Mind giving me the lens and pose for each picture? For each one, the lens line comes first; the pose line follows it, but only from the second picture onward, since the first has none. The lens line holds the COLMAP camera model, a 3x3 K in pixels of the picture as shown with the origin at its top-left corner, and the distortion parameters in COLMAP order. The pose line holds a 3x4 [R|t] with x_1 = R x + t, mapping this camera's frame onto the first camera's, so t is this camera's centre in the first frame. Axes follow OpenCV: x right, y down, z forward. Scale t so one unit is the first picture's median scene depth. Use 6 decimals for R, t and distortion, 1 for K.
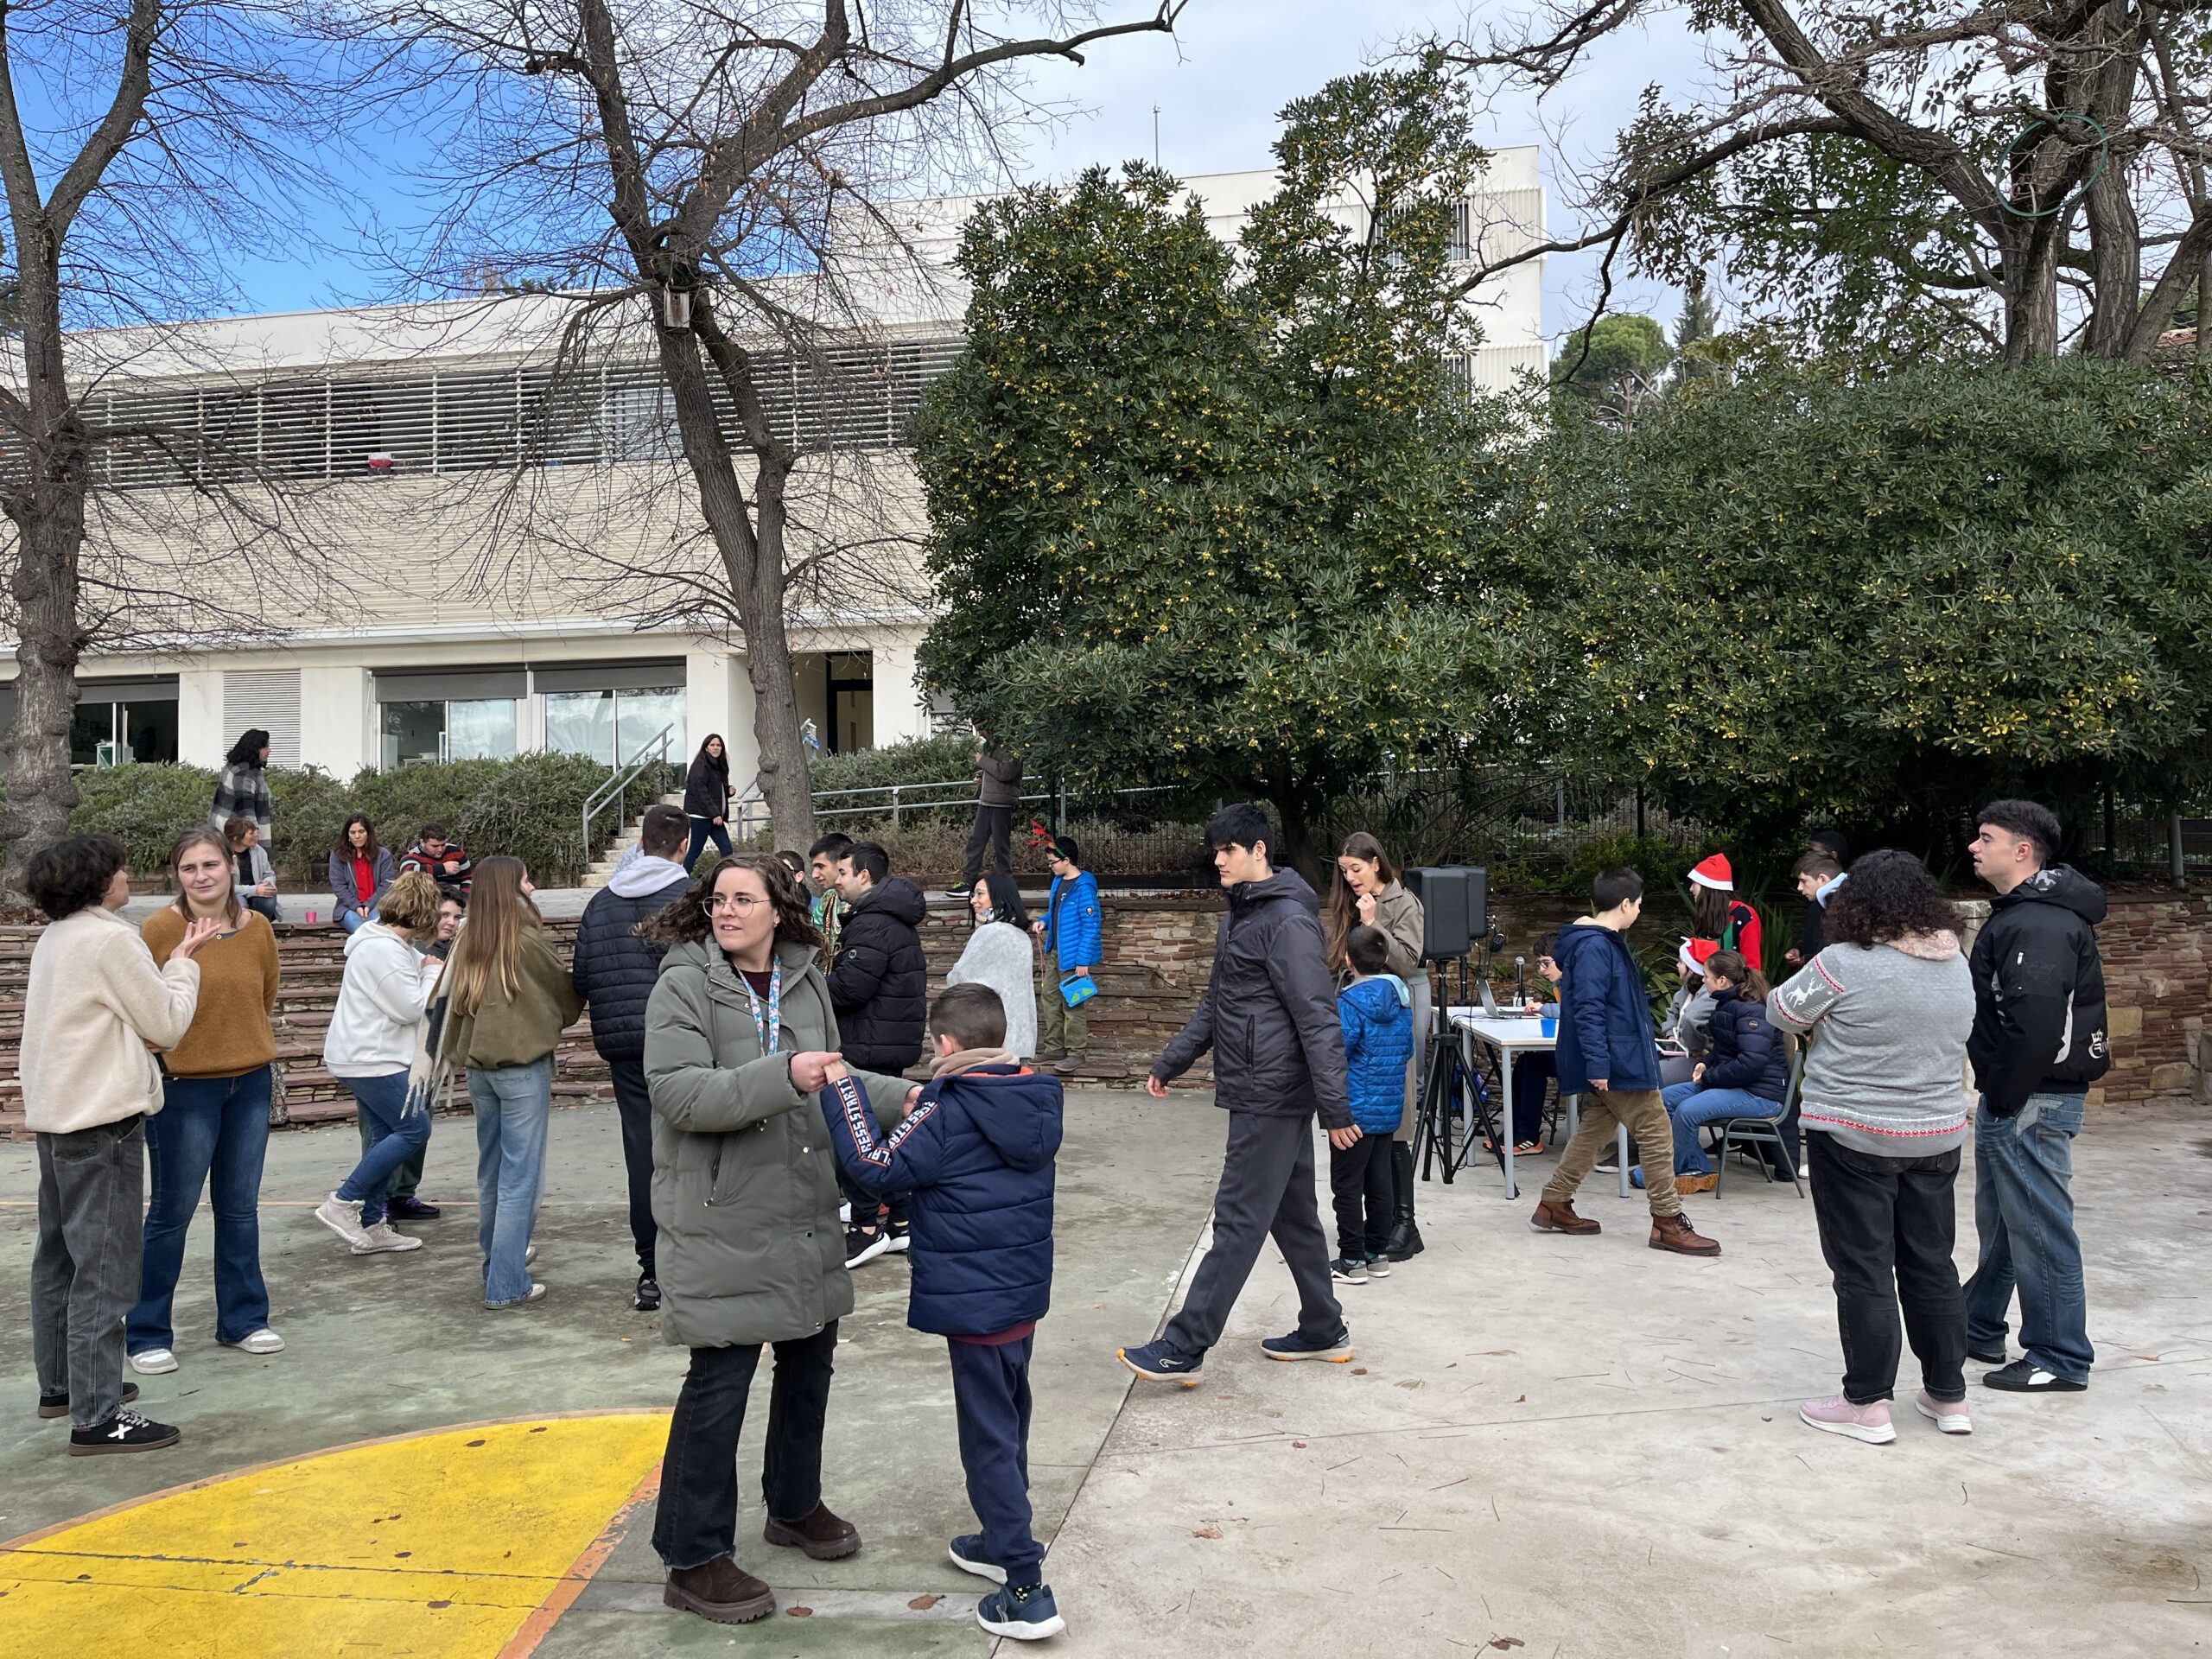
lens RADIAL K [[1674.0, 0, 1095.8], [0, 1674.0, 830.2], [0, 0, 1]] dist [0.011661, -0.024084]
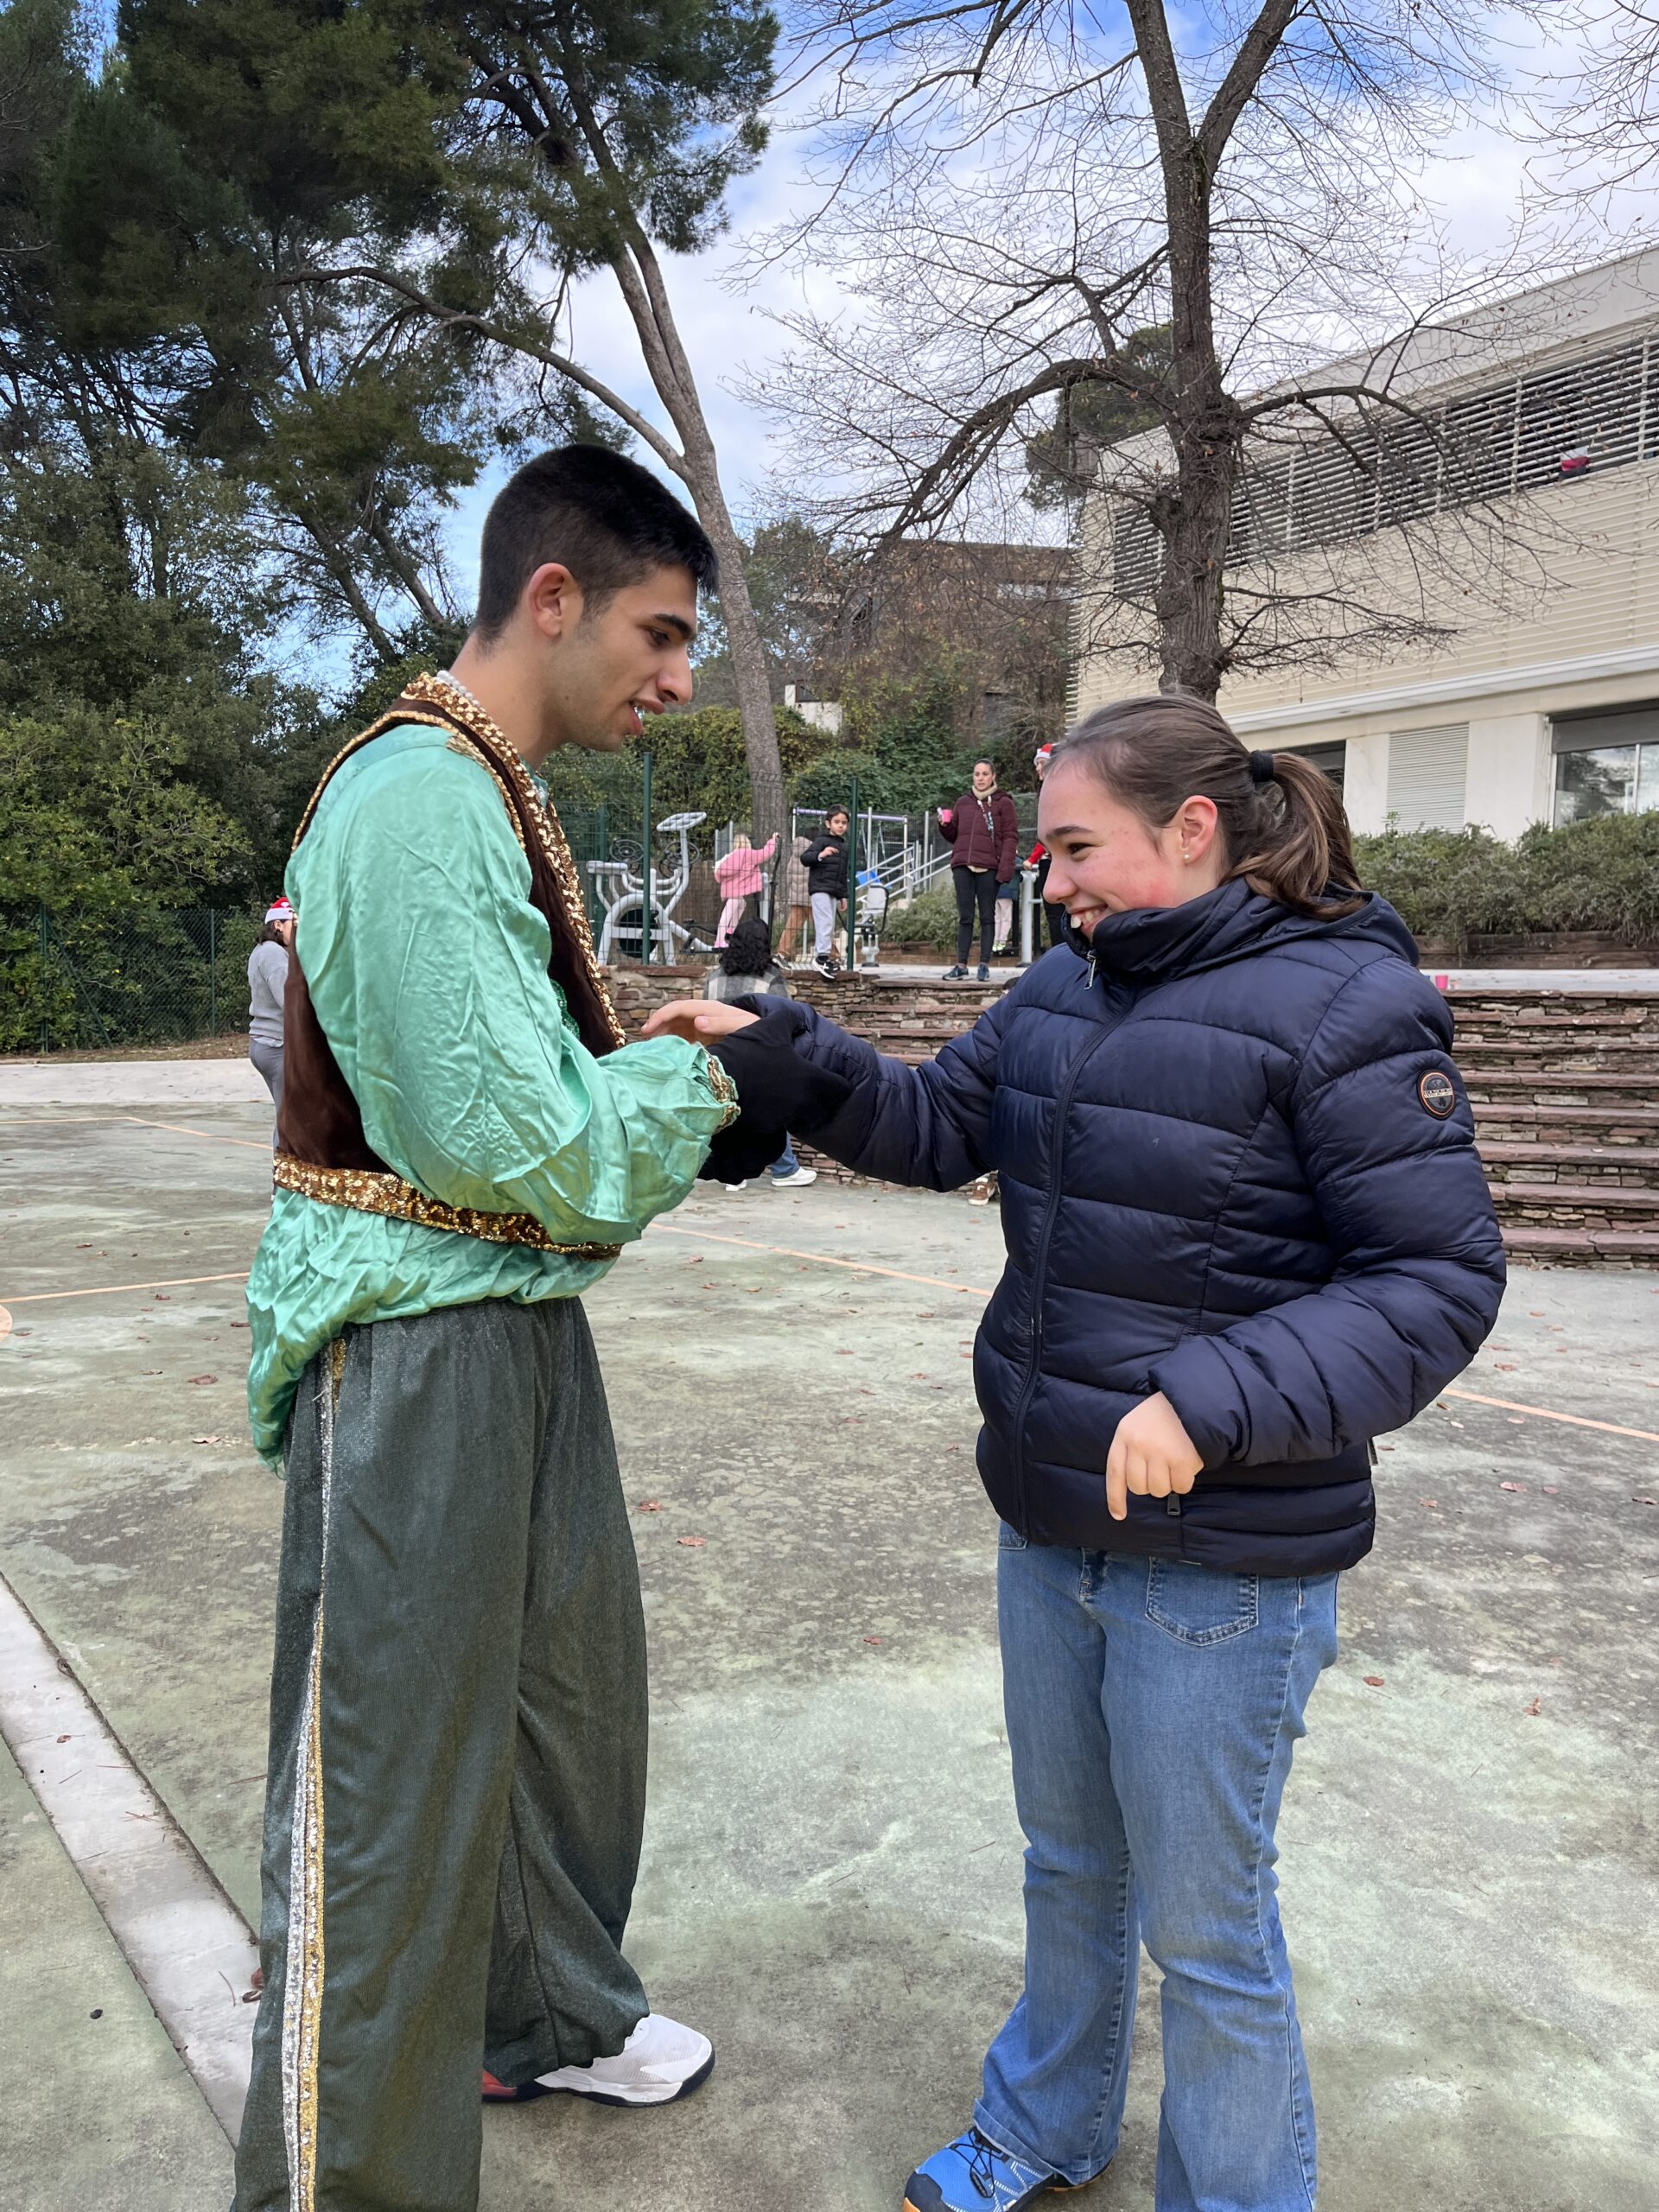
lens RADIAL K [[1674.0, 0, 819.7], [0, 1674.0, 1107.7], [0, 0, 1]] dist [0.011661, -0.024084]
pose [[0.690792, 0.085431, -0.717989, -0.083186], [-0.010508, 0.994077, 0.108172, 0.021848], [0.722978, -0.067180, 0.687598, 0.186697]]
